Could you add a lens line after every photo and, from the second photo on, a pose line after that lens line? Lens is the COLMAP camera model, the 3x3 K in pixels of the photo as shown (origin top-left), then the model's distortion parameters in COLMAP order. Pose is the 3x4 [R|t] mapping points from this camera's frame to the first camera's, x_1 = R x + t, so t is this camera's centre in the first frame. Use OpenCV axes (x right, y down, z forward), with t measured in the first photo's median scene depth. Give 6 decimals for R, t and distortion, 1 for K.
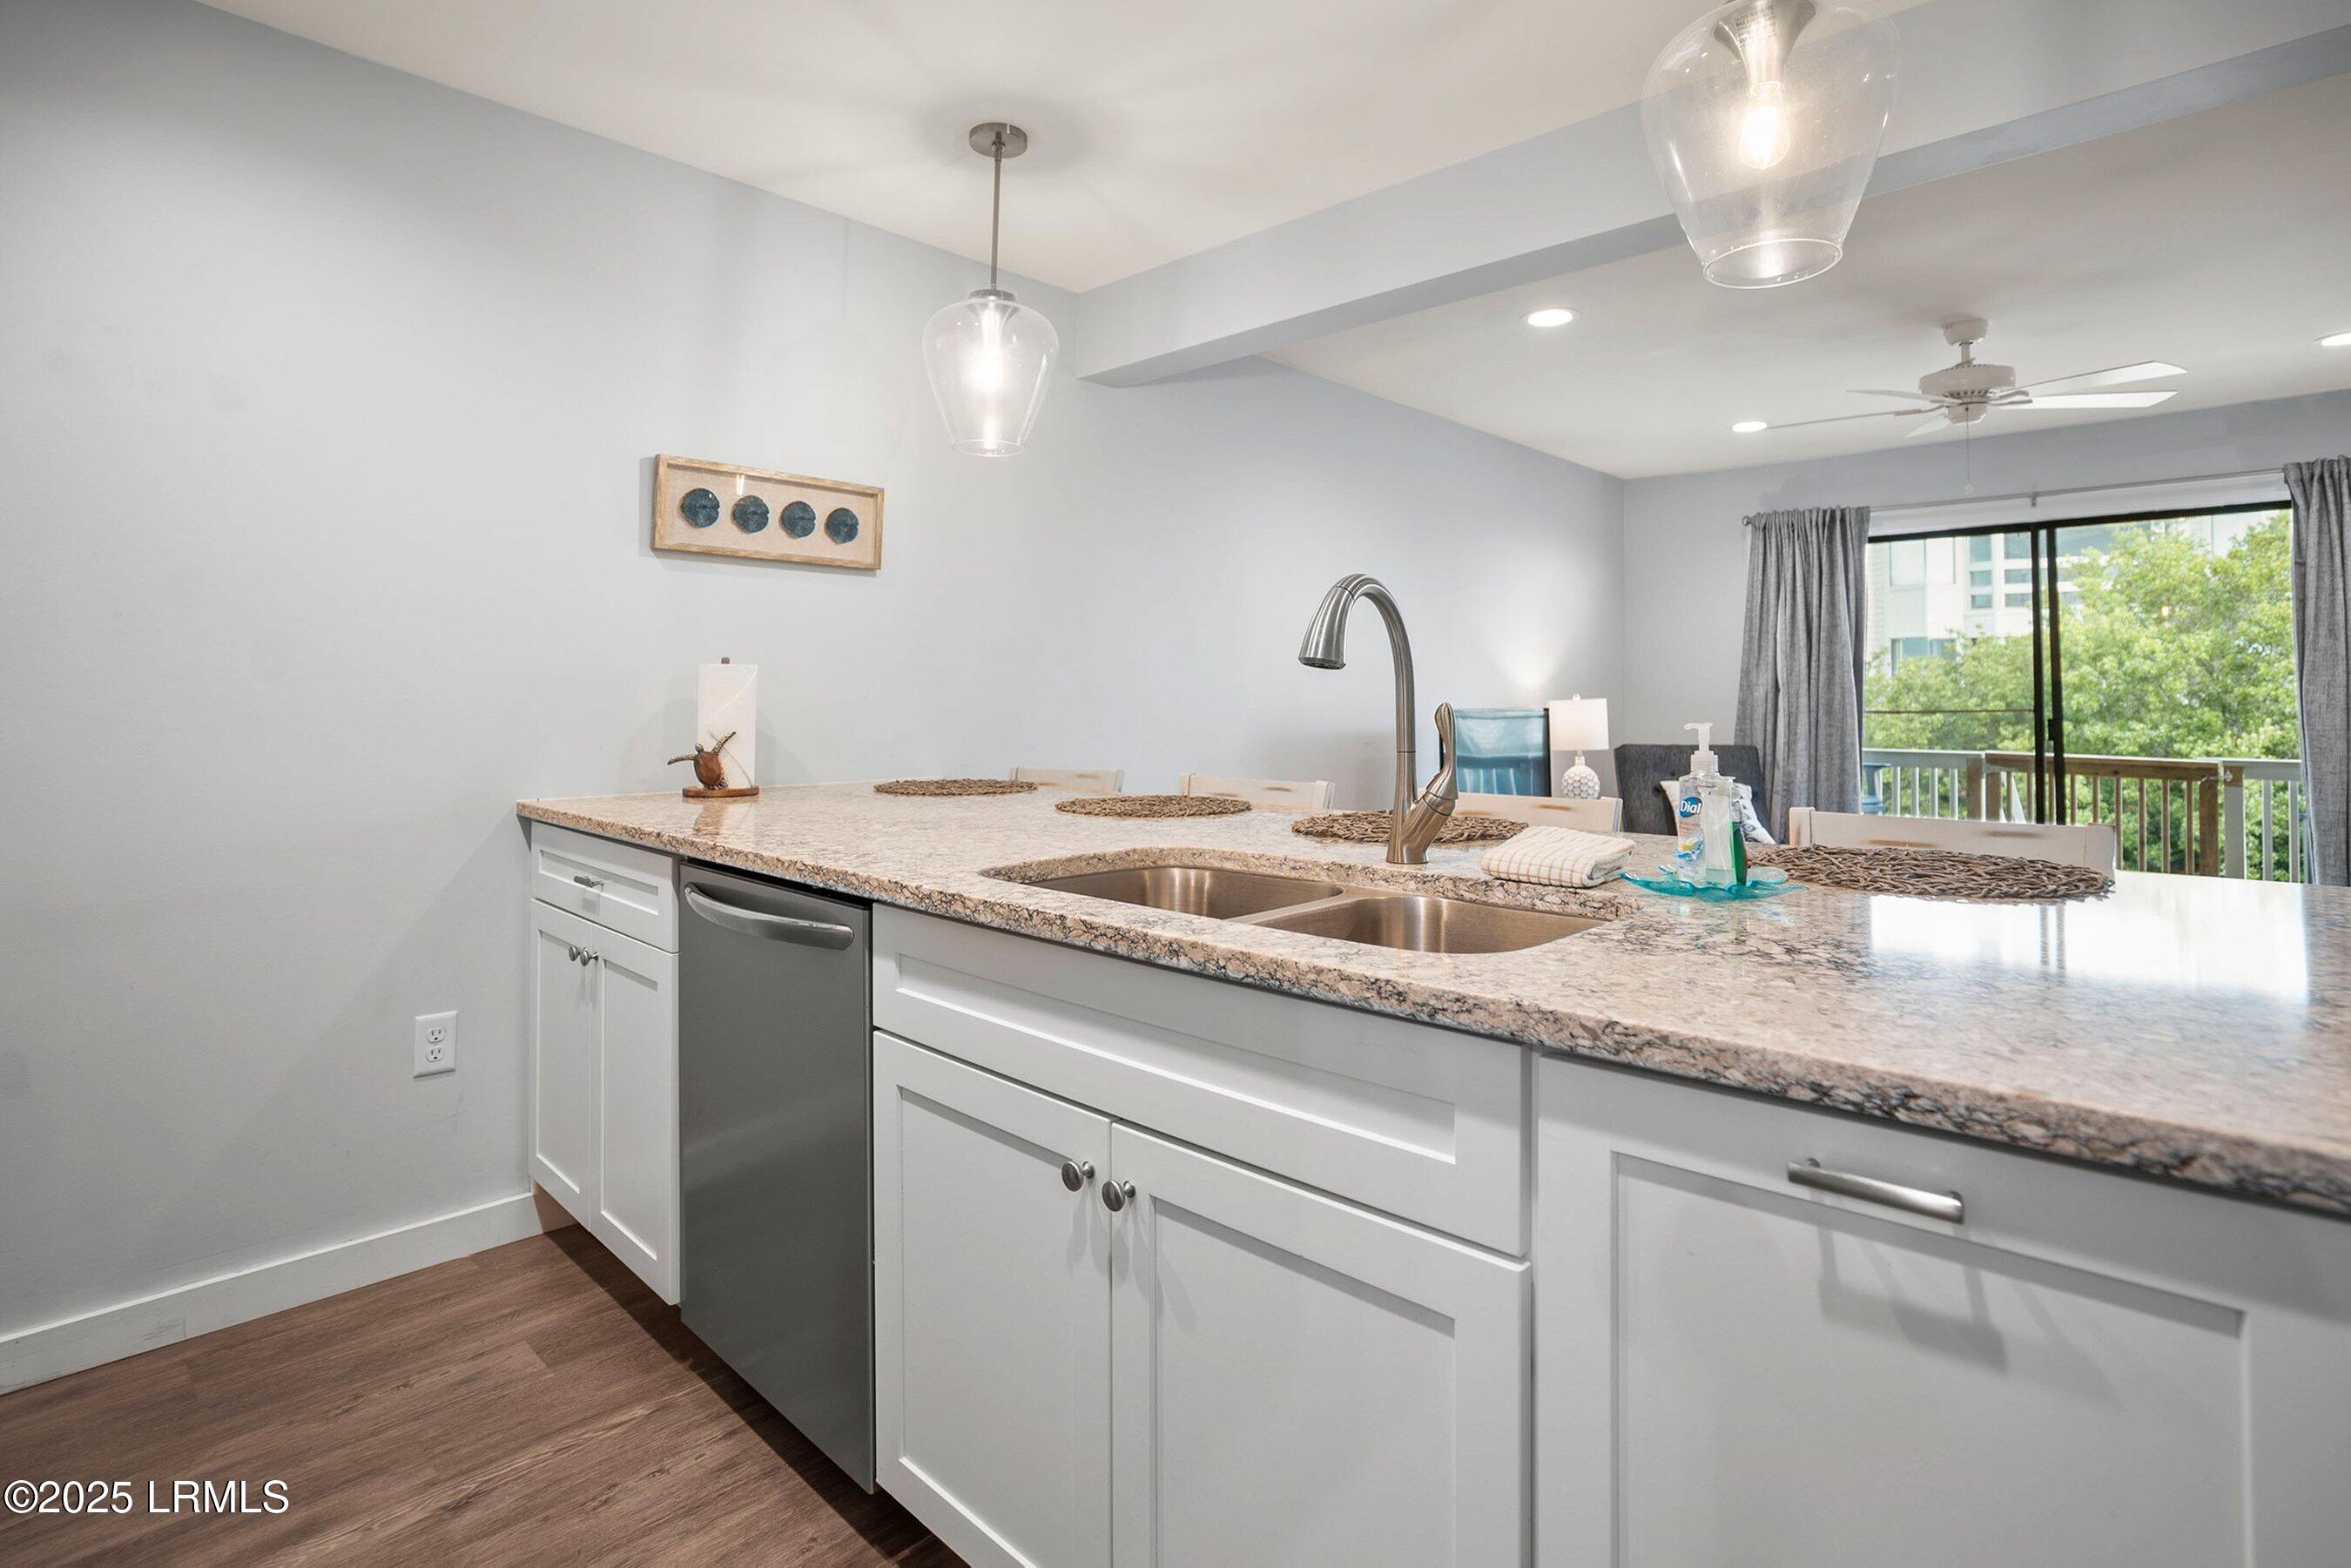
lens RADIAL K [[1150.9, 0, 1169.9], [0, 1150.9, 666.5], [0, 0, 1]] dist [-0.015385, 0.001894]
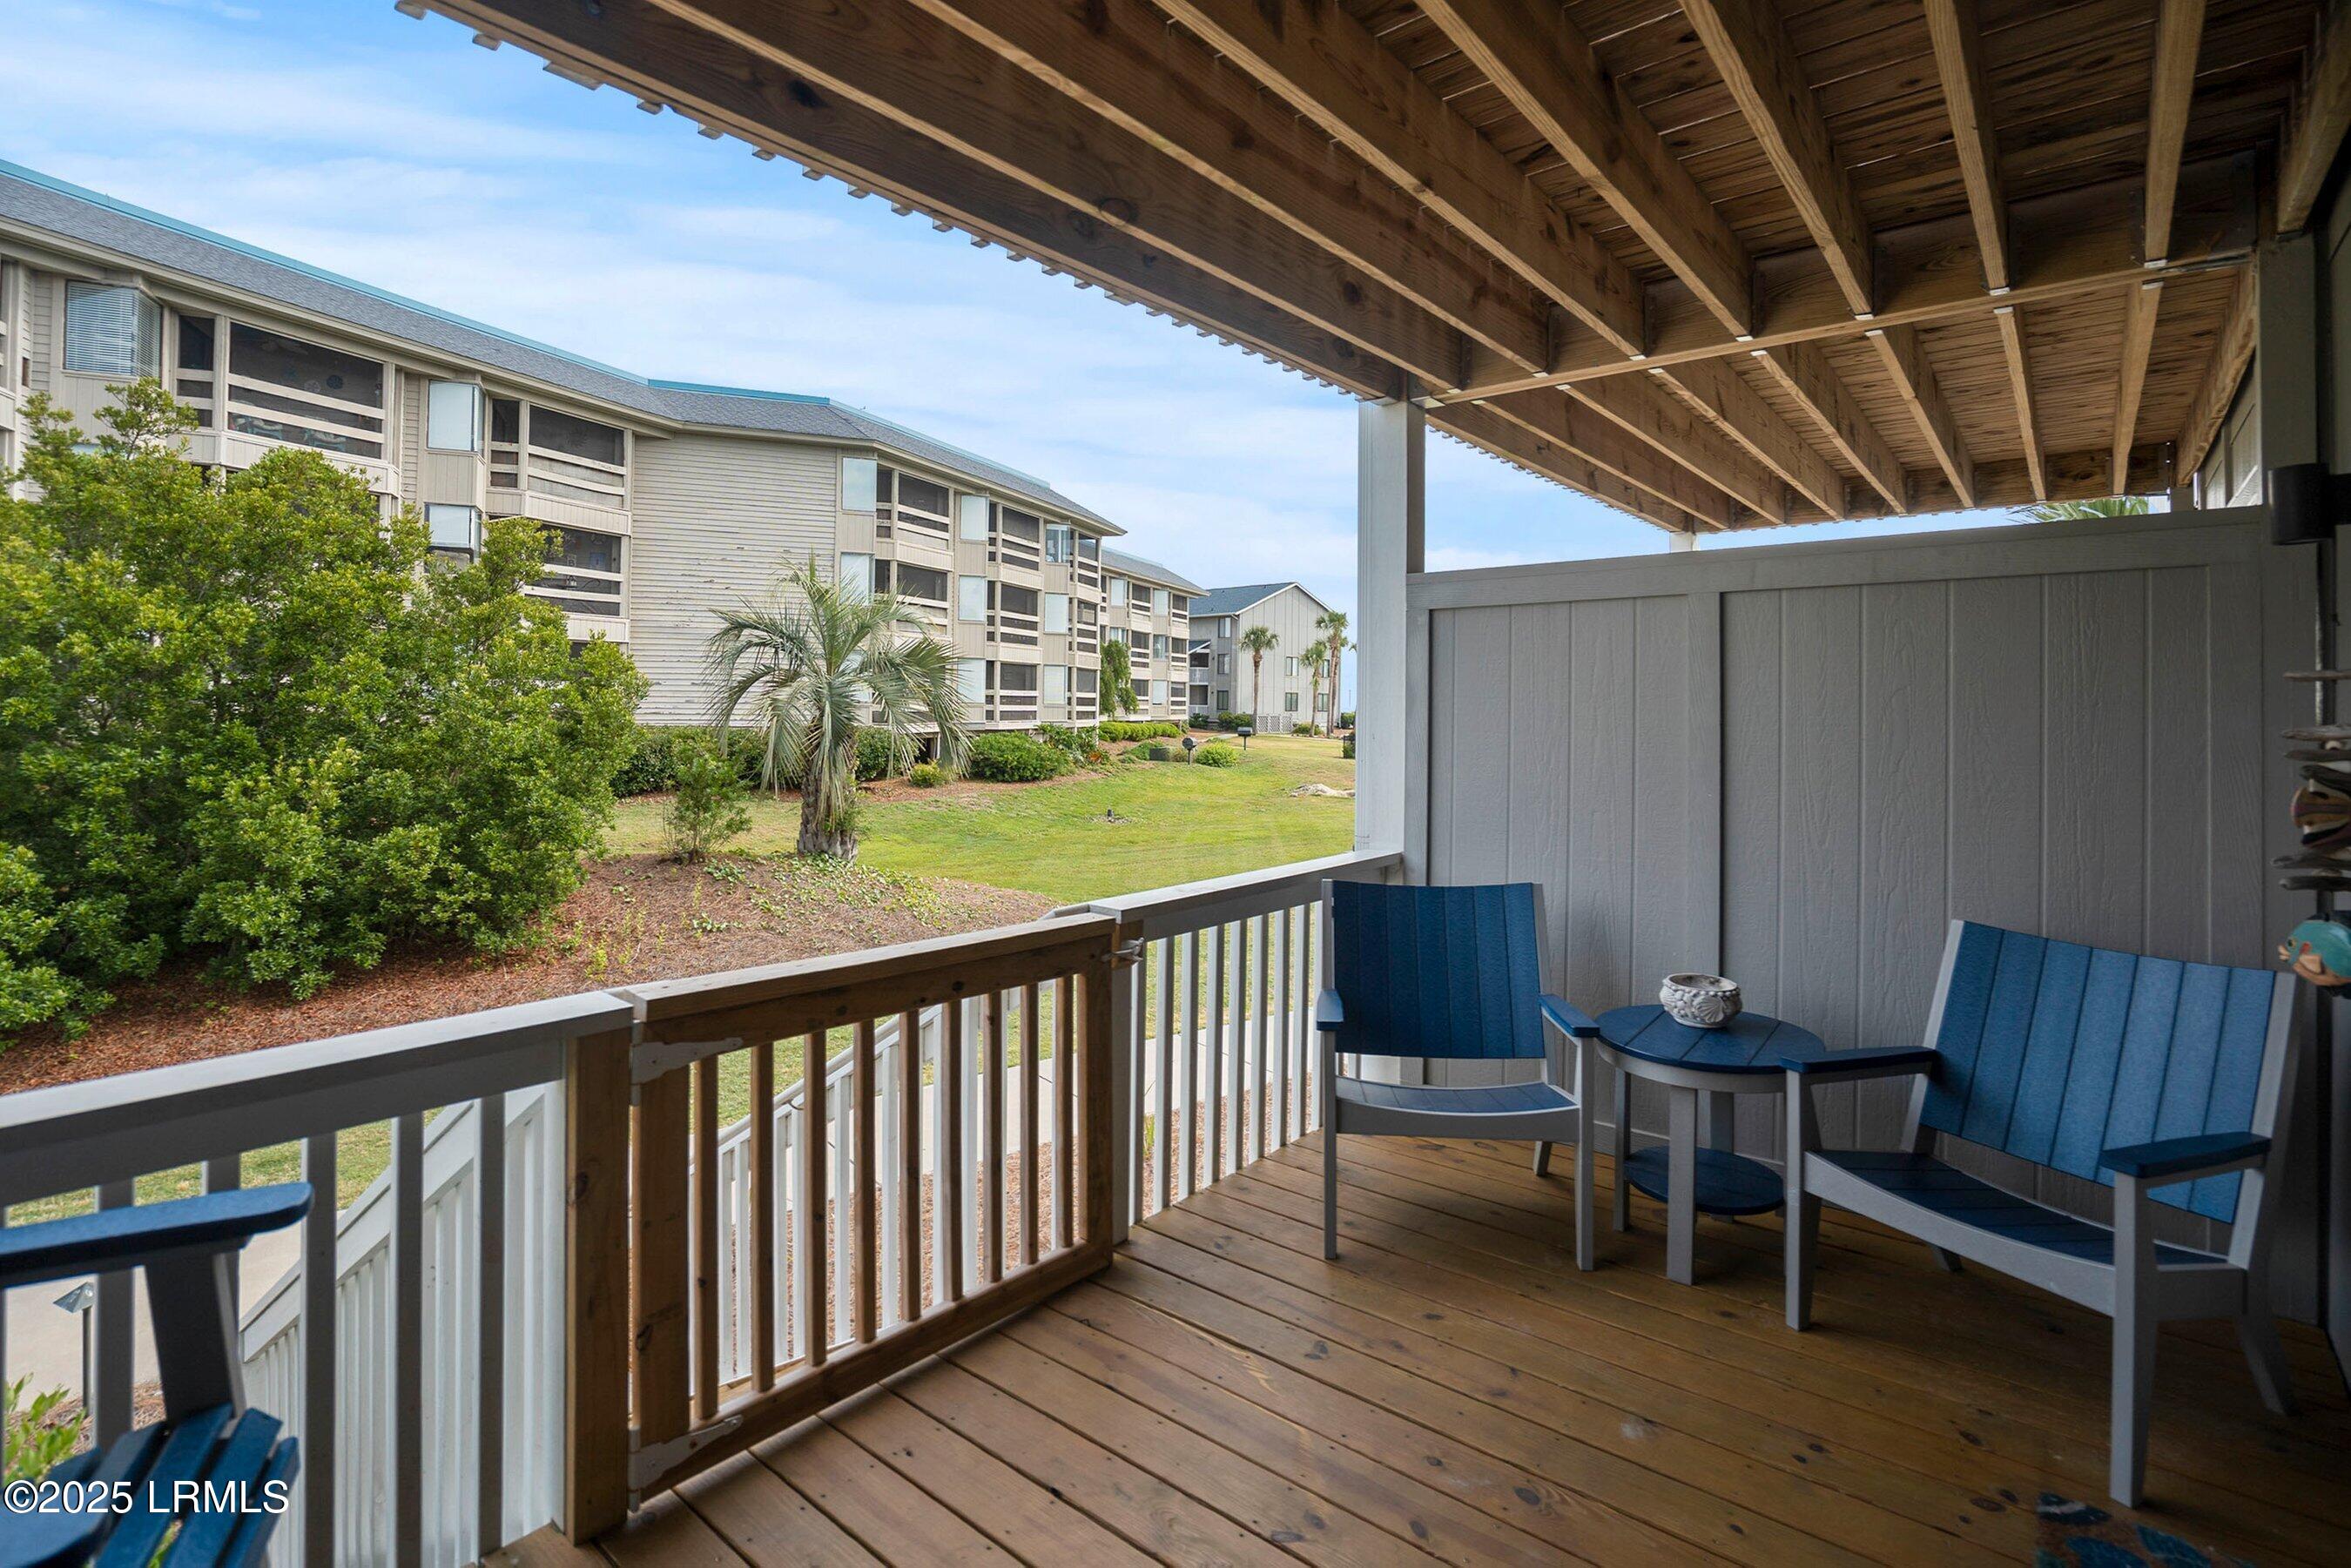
lens RADIAL K [[1150.9, 0, 1172.2], [0, 1150.9, 689.2], [0, 0, 1]] dist [-0.015385, 0.001894]
pose [[-0.074658, -0.000615, 0.997209, 0.215816], [-0.040677, 0.999169, -0.002429, -0.001176], [-0.996379, -0.040744, -0.074621, 0.501014]]
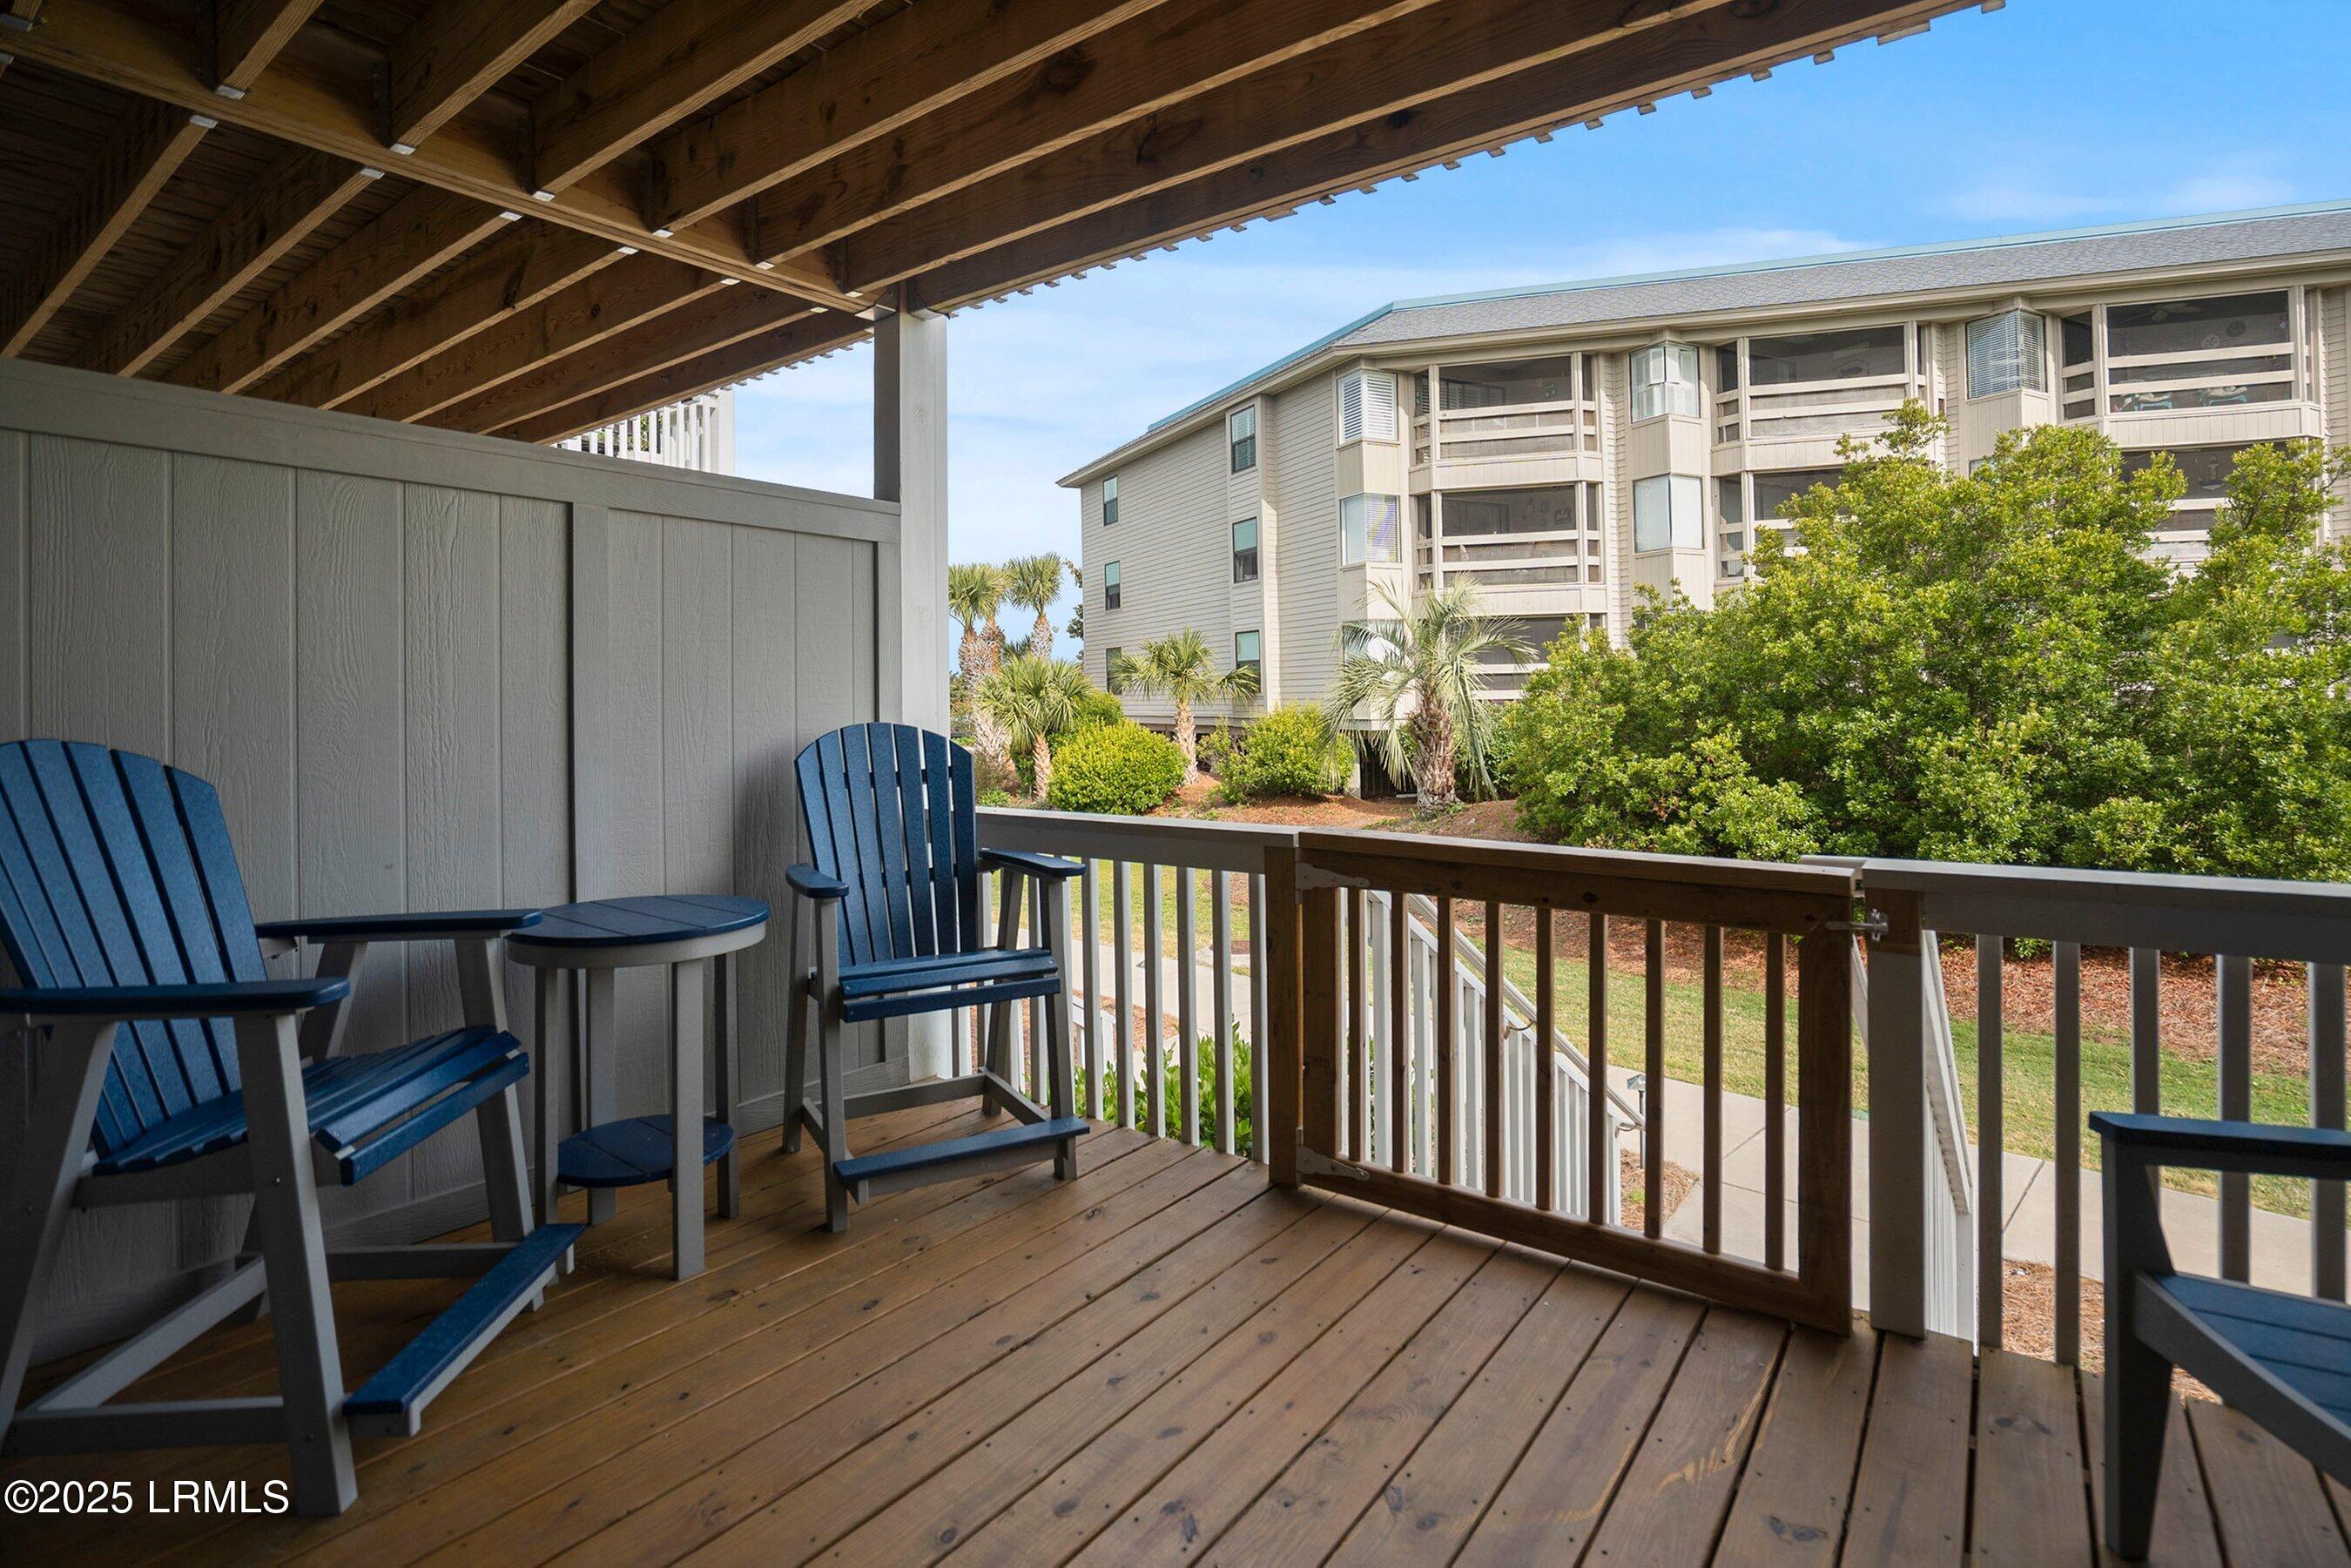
lens RADIAL K [[1150.9, 0, 1189.5], [0, 1150.9, 683.7], [0, 0, 1]] dist [-0.015385, 0.001894]
pose [[0.991016, -0.023804, 0.131608, 0.329078], [0.021587, 0.999600, 0.018244, 0.010248], [-0.131989, -0.015239, 0.991134, 0.334223]]
